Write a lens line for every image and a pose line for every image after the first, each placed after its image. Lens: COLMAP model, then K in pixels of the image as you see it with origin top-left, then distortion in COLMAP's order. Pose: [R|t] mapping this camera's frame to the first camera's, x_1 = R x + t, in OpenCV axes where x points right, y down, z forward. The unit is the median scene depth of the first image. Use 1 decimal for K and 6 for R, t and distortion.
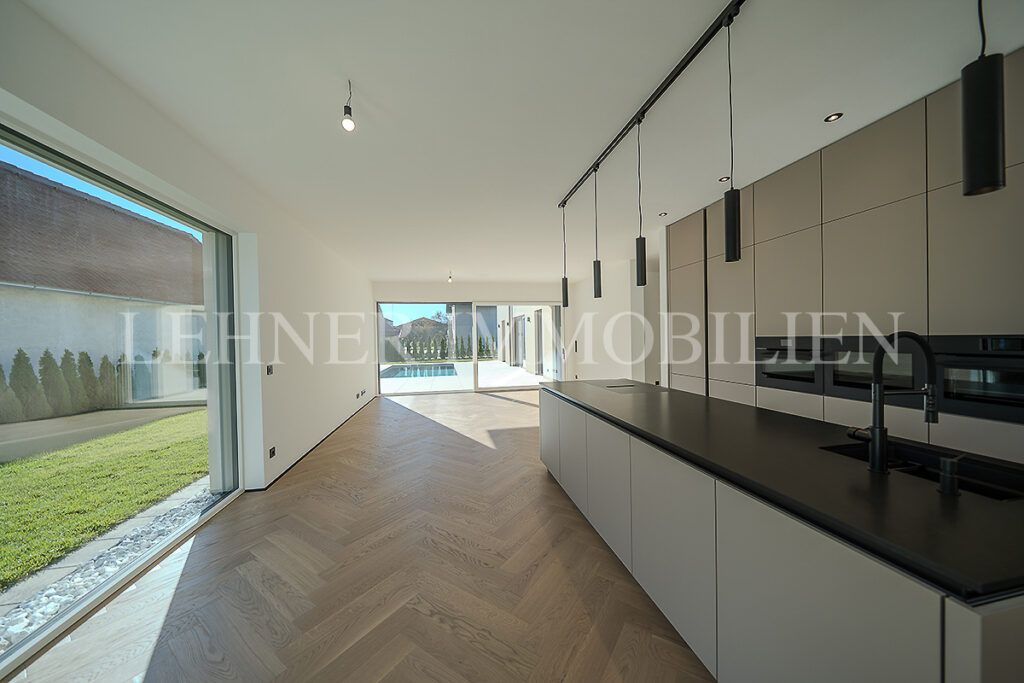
lens RADIAL K [[342.2, 0, 513.8], [0, 342.2, 339.7], [0, 0, 1]] dist [-0.001198, -0.000044]
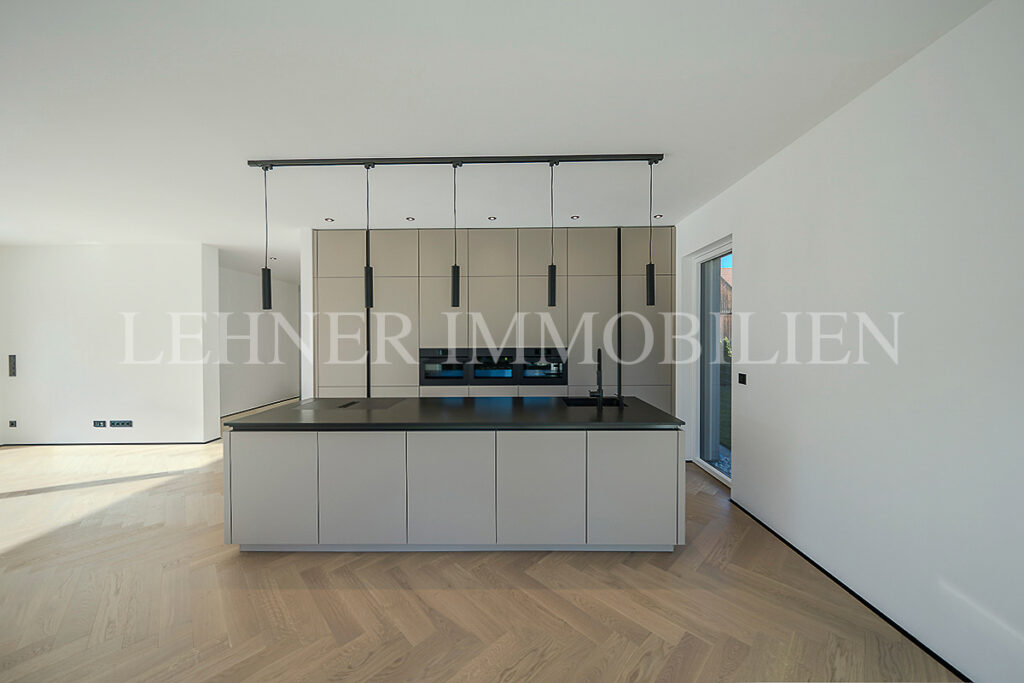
lens RADIAL K [[342.2, 0, 513.8], [0, 342.2, 339.7], [0, 0, 1]] dist [-0.001198, -0.000044]
pose [[0.222770, 0.015754, 0.974744, -0.578700], [0.003906, 0.999847, -0.017052, -0.020343], [-0.974863, 0.007606, 0.222674, 0.443681]]
